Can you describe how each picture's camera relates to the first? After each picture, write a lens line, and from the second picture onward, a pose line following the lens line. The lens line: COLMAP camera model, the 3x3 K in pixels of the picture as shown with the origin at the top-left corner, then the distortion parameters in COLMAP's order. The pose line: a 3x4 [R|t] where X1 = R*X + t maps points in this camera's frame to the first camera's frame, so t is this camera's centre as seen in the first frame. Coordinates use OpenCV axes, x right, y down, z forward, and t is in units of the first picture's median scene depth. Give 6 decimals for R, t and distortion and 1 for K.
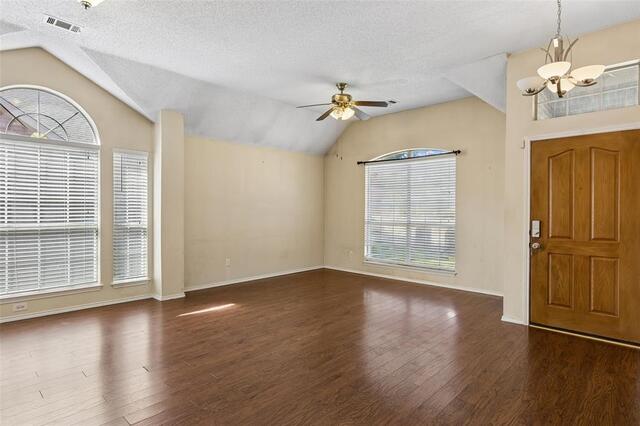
lens RADIAL K [[354.8, 0, 321.5], [0, 354.8, 210.9], [0, 0, 1]] dist [0.004142, -0.002288]
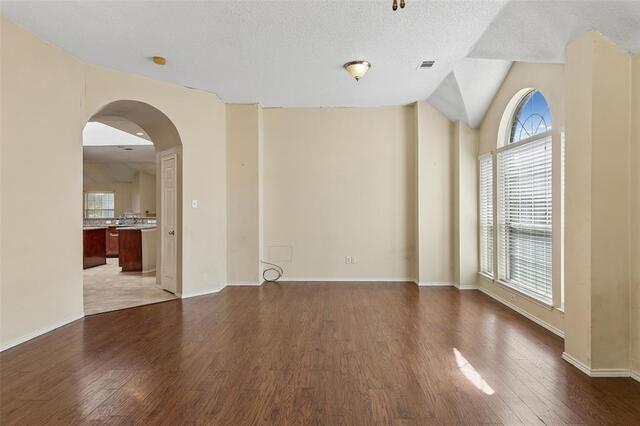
lens RADIAL K [[354.8, 0, 323.3], [0, 354.8, 210.4], [0, 0, 1]] dist [0.004142, -0.002288]
pose [[-0.748231, -0.000854, -0.663437, 0.327803], [-0.007367, 0.999948, 0.007021, -0.006590], [0.663397, 0.010140, -0.748199, 1.442972]]
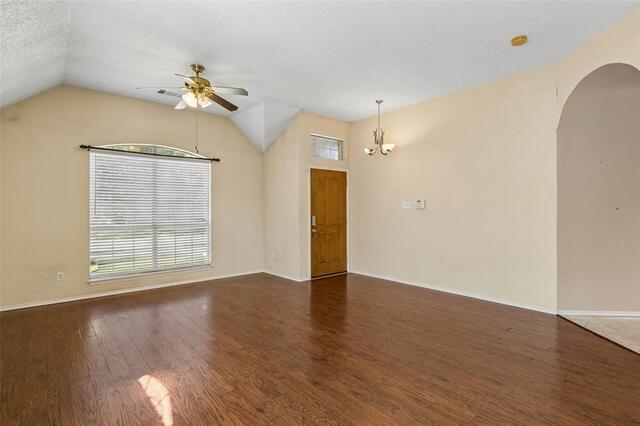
lens RADIAL K [[320.8, 0, 326.1], [0, 320.8, 208.4], [0, 0, 1]] dist [-0.000056, -0.000796]
pose [[0.088933, -0.004082, 0.996029, -0.870819], [0.008849, 0.999955, 0.003308, -0.012355], [-0.995998, 0.008520, 0.088966, 0.773312]]
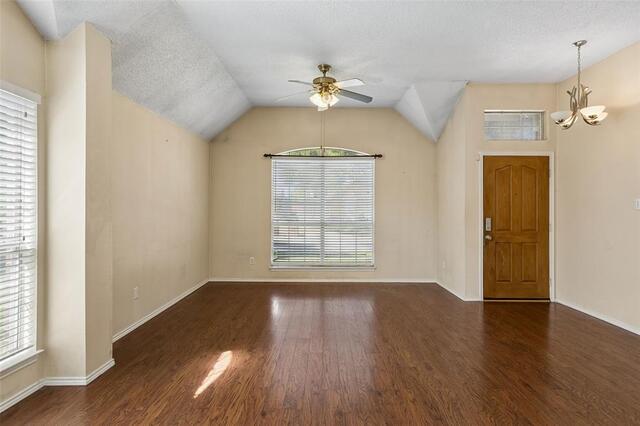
lens RADIAL K [[354.8, 0, 323.8], [0, 354.8, 206.5], [0, 0, 1]] dist [0.004142, -0.002288]
pose [[0.723216, 0.003247, 0.690614, -0.683658], [0.001503, 0.999979, -0.006276, -0.006249], [-0.690620, 0.005577, 0.723196, 0.462252]]
